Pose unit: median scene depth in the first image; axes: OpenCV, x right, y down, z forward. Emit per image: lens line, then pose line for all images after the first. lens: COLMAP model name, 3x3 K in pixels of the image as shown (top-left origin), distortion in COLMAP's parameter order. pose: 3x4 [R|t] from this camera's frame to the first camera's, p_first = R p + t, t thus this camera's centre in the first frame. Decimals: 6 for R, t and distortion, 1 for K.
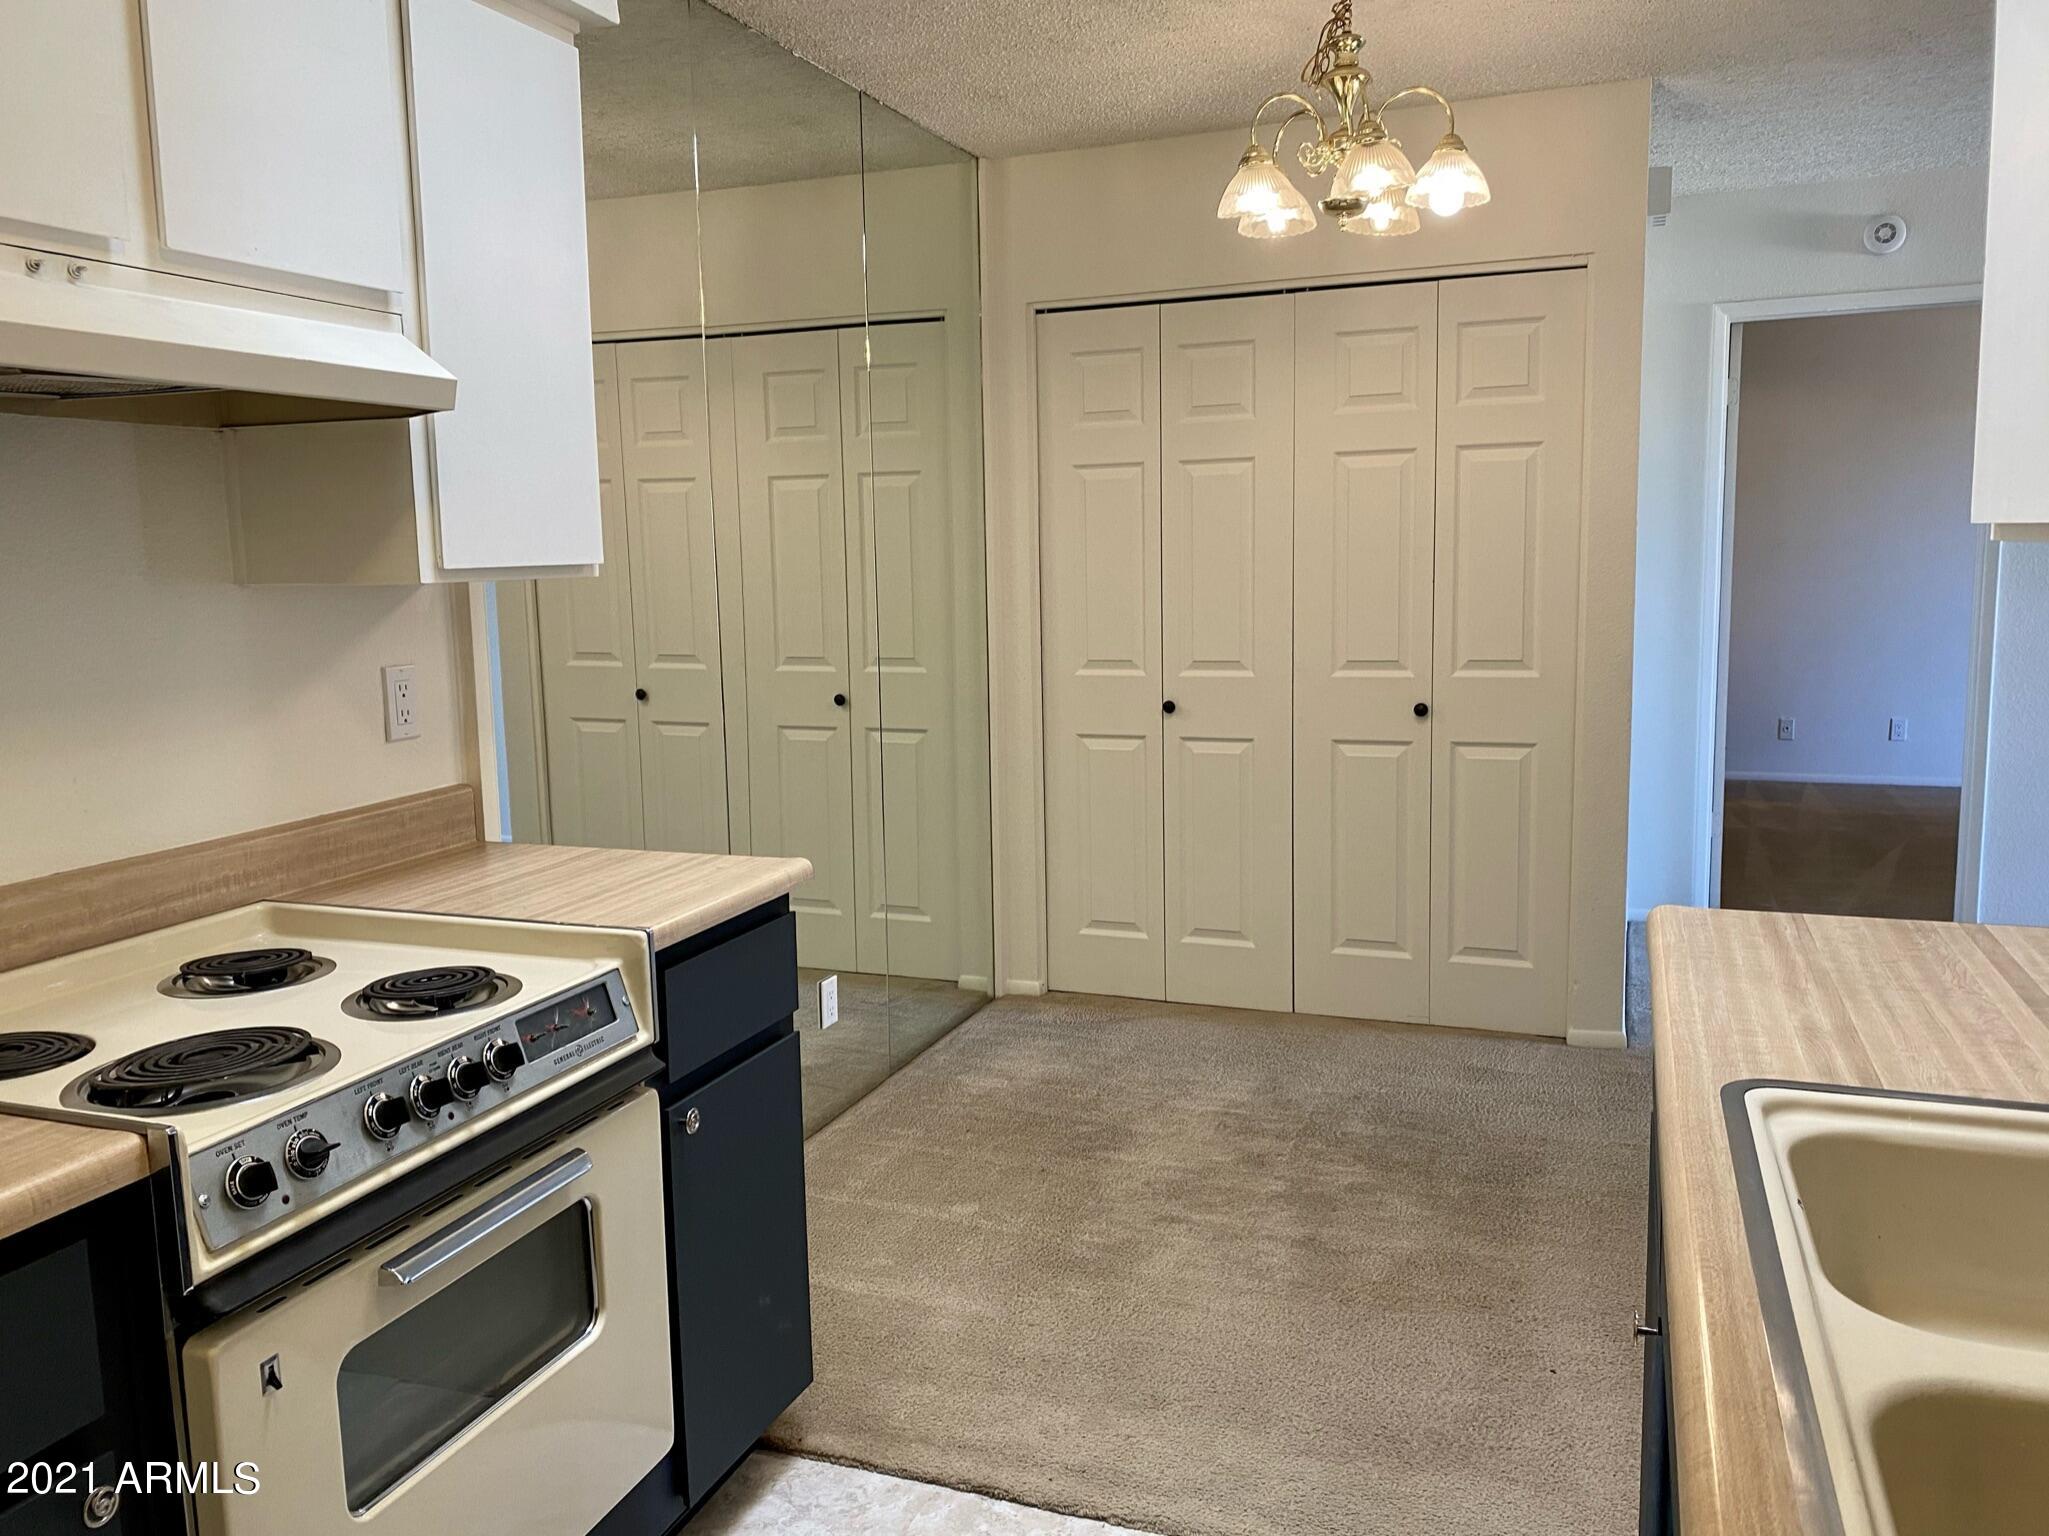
lens RADIAL K [[1574.6, 0, 1024.7], [0, 1574.6, 753.7], [0, 0, 1]] dist [0.054775, -0.065320]
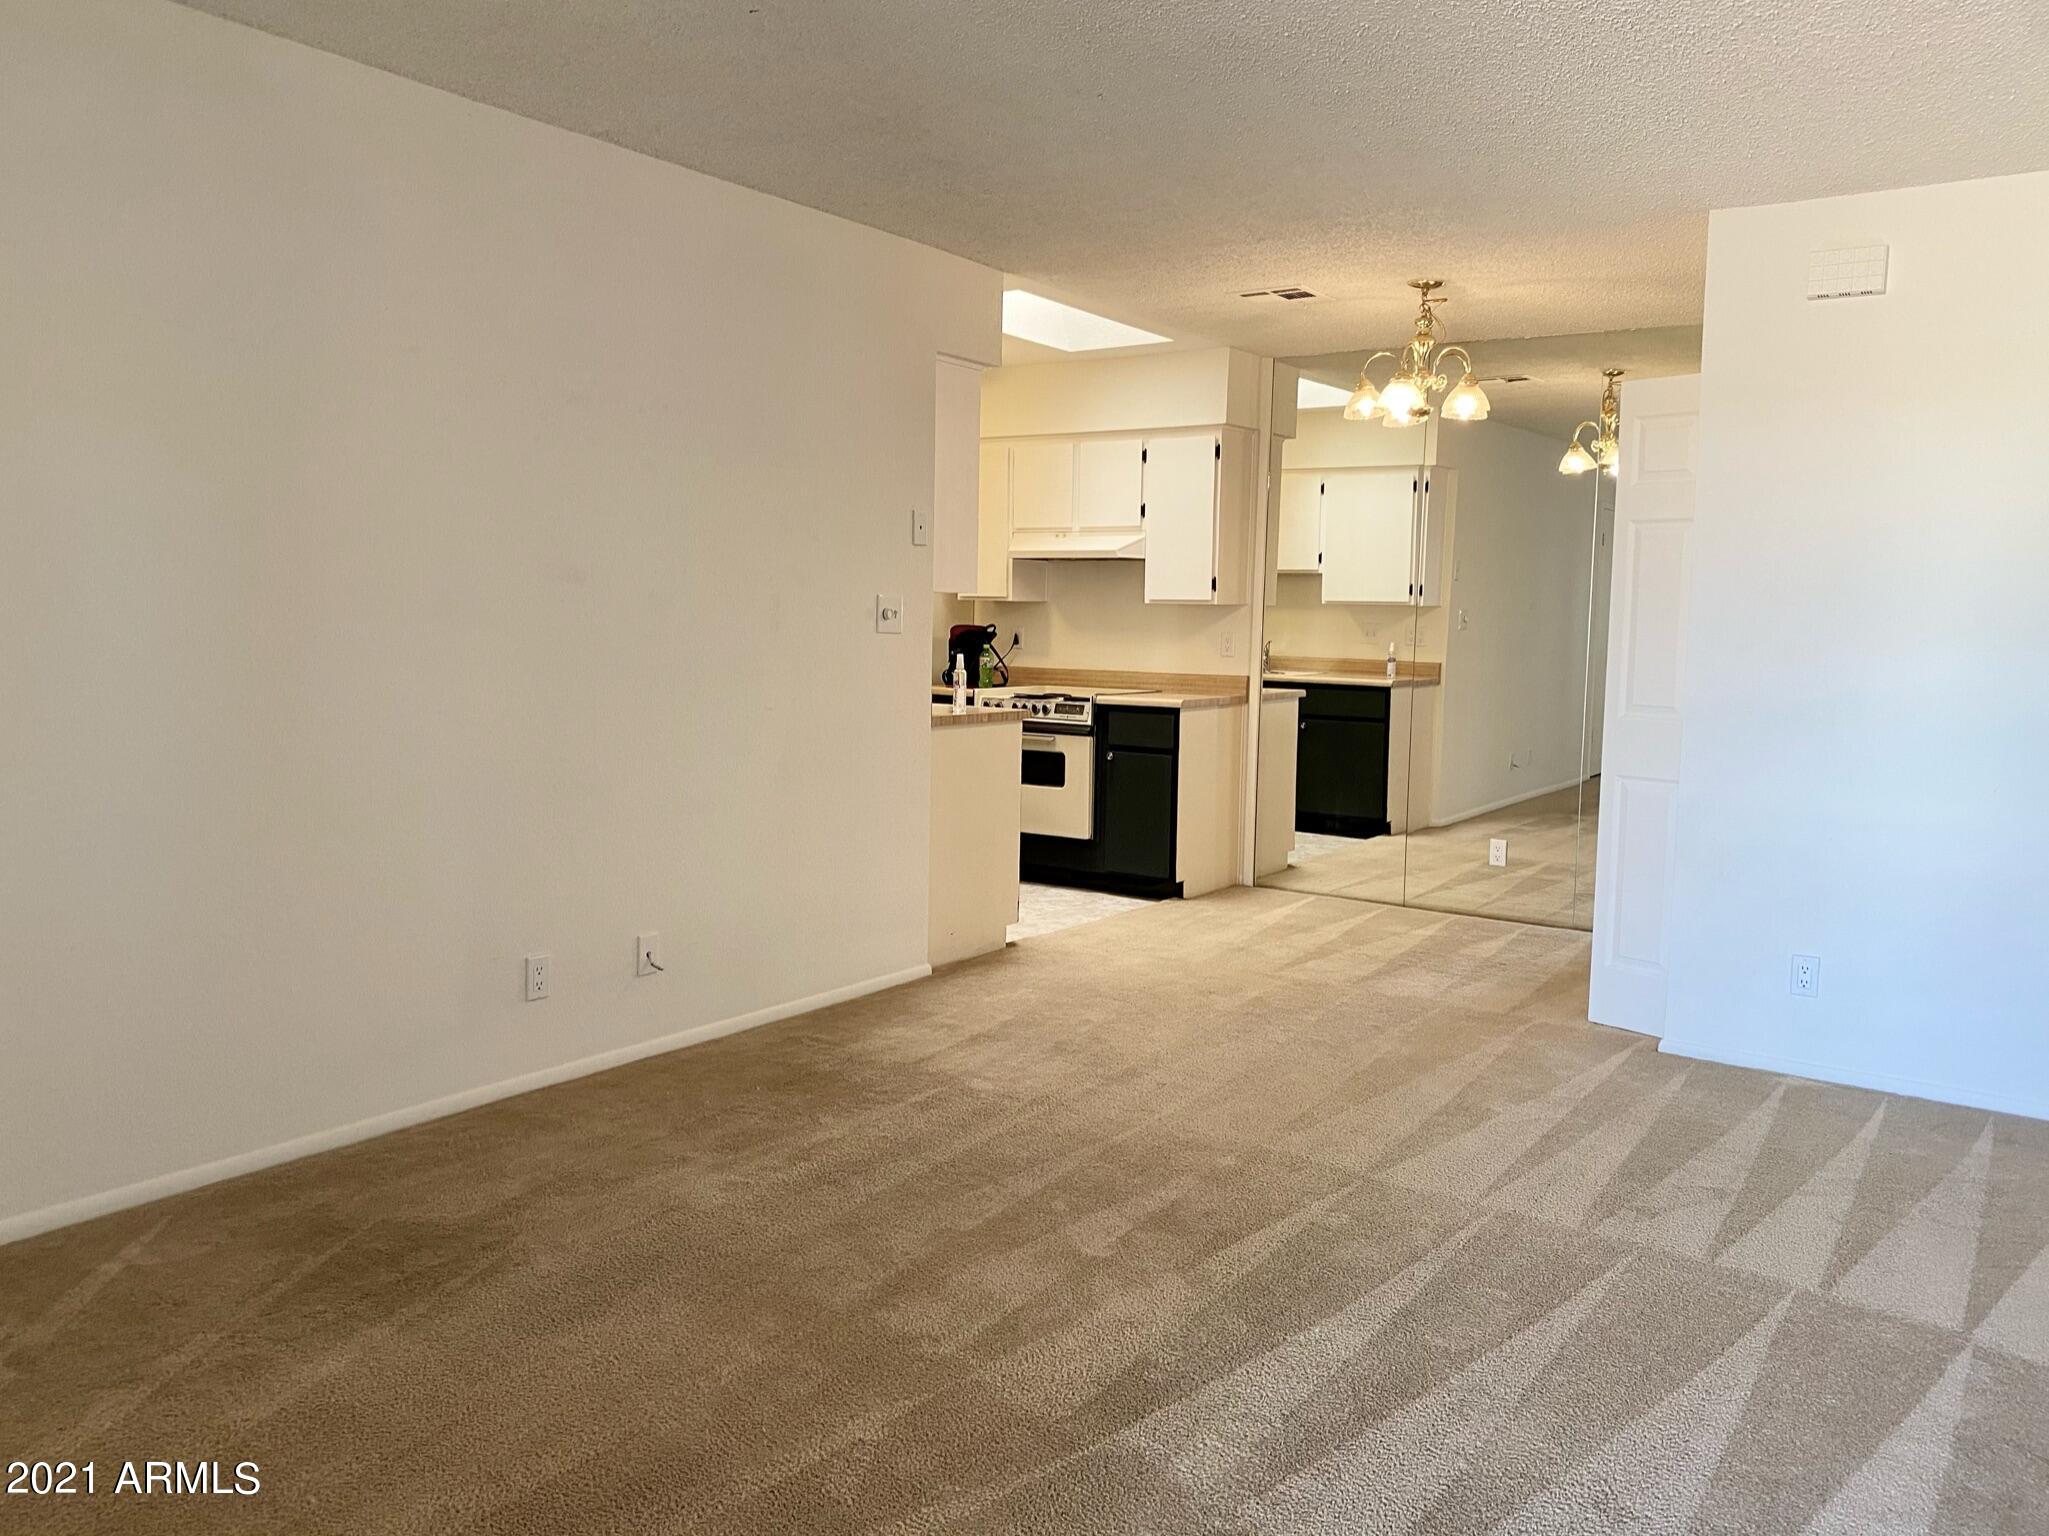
lens RADIAL K [[1574.6, 0, 1039.9], [0, 1574.6, 766.0], [0, 0, 1]] dist [0.054775, -0.065320]
pose [[-0.241671, 0.113141, -0.963740, 4.108434], [-0.142142, 0.978338, 0.150499, -0.321802], [0.959891, 0.173359, -0.220354, 2.091942]]
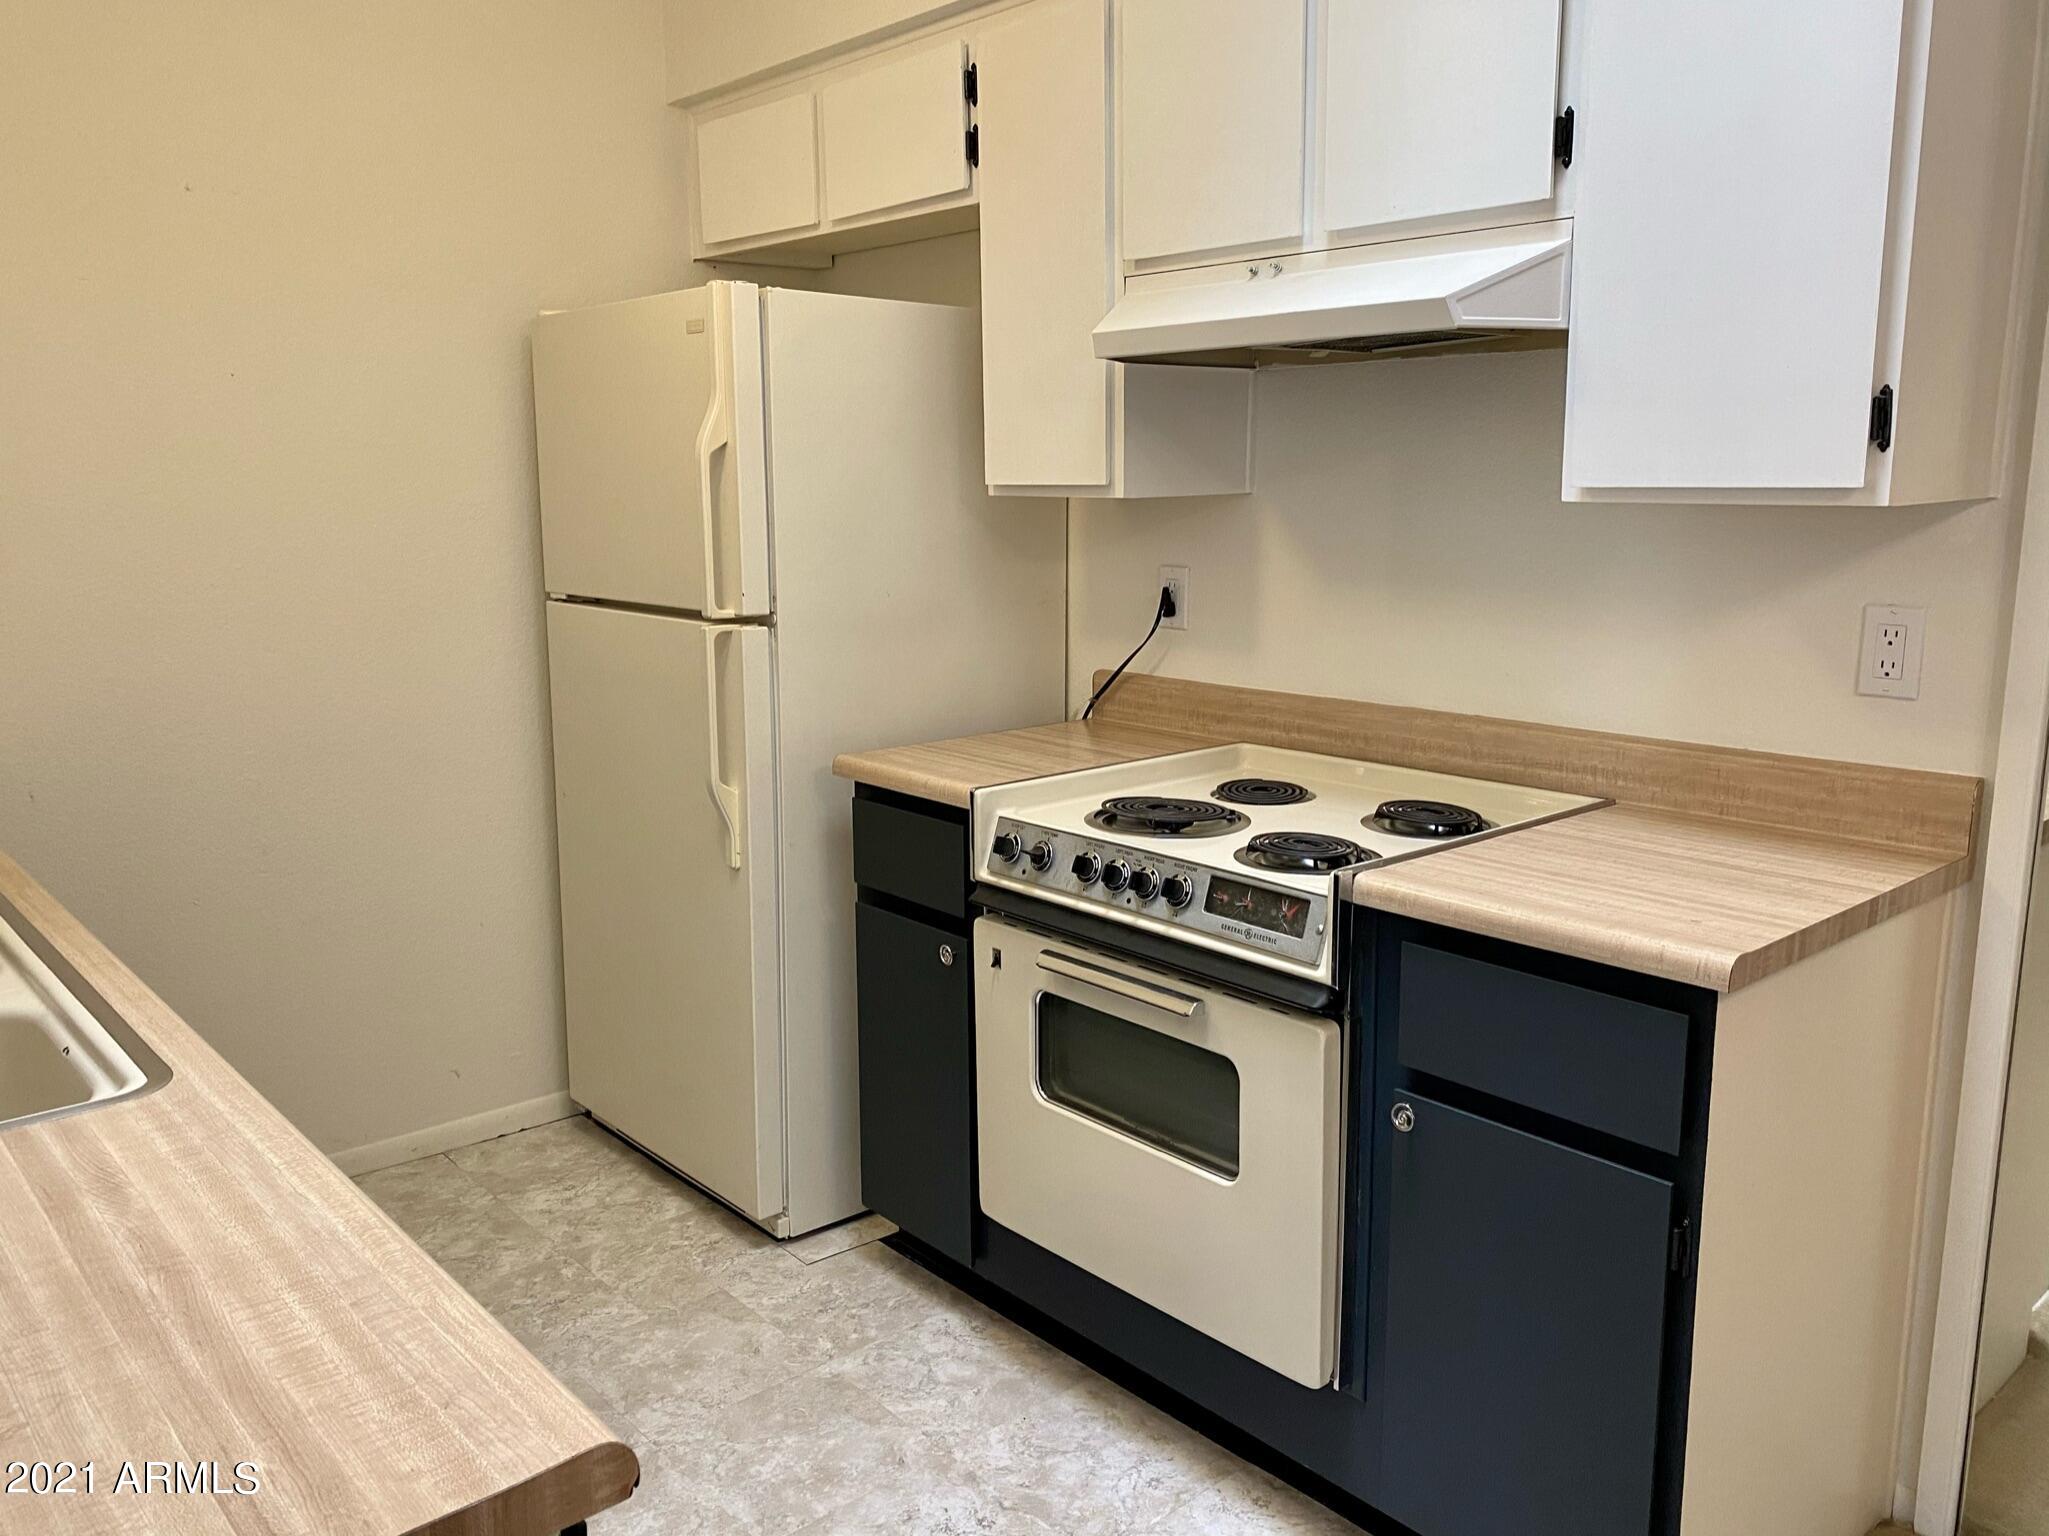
lens RADIAL K [[1574.6, 0, 1022.9], [0, 1574.6, 765.6], [0, 0, 1]] dist [0.054775, -0.065320]
pose [[-0.475518, 0.186921, -0.859618, 0.808804], [-0.100569, 0.959208, 0.264209, -0.224457], [0.873938, 0.212087, -0.437322, 1.500661]]
